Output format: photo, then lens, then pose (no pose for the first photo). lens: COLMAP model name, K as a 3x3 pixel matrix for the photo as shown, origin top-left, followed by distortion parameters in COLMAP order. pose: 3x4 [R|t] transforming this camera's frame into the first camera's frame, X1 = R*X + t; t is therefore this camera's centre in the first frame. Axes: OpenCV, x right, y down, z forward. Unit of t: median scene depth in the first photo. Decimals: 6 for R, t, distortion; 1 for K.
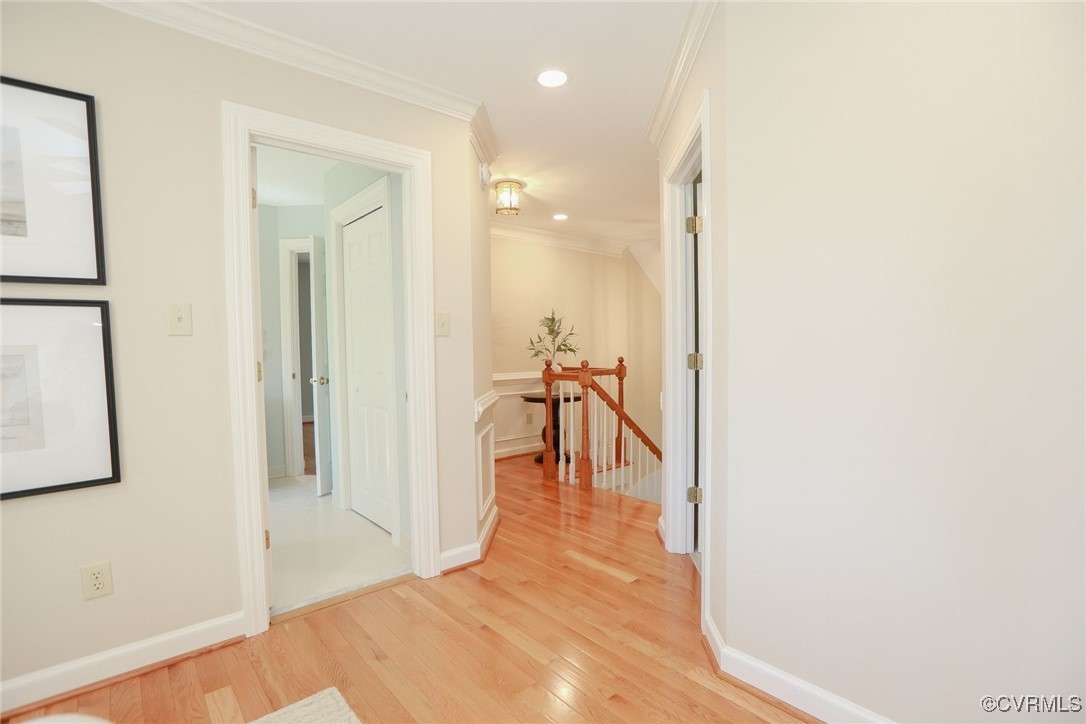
lens RADIAL K [[508.9, 0, 539.2], [0, 508.9, 365.9], [0, 0, 1]] dist [-0.051610, 0.018164]
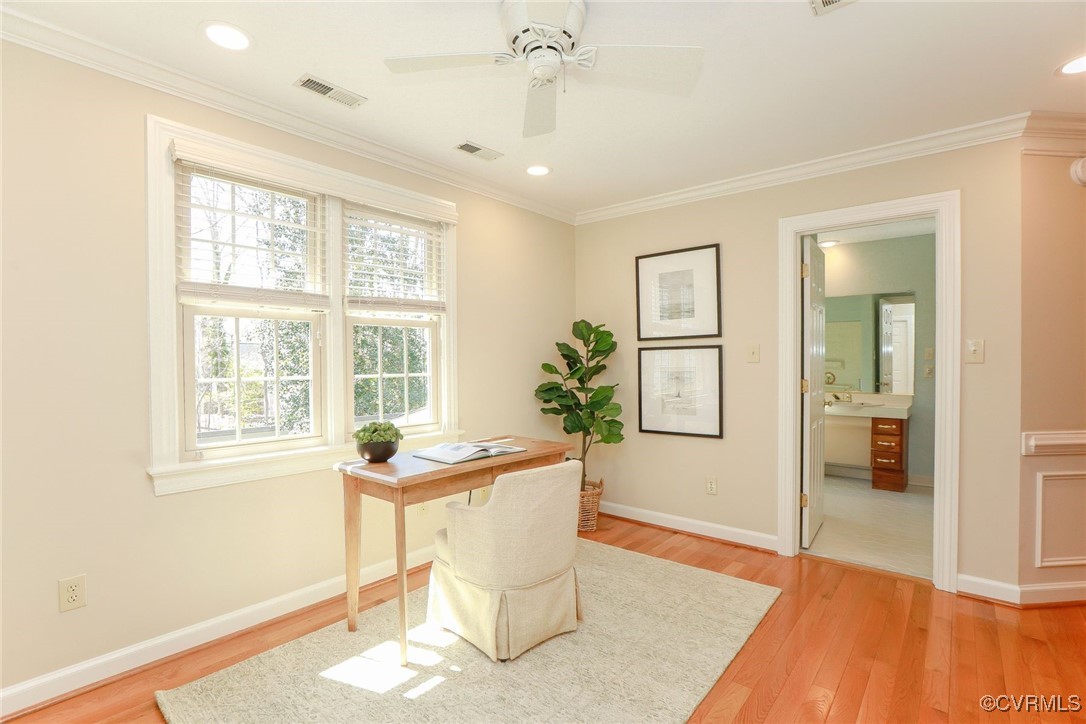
lens RADIAL K [[508.9, 0, 539.2], [0, 508.9, 365.9], [0, 0, 1]] dist [-0.051610, 0.018164]
pose [[0.160168, 0.011973, -0.987017, 0.868339], [-0.042575, 0.999080, 0.005211, -0.025225], [0.986171, 0.041187, 0.160530, -0.027320]]
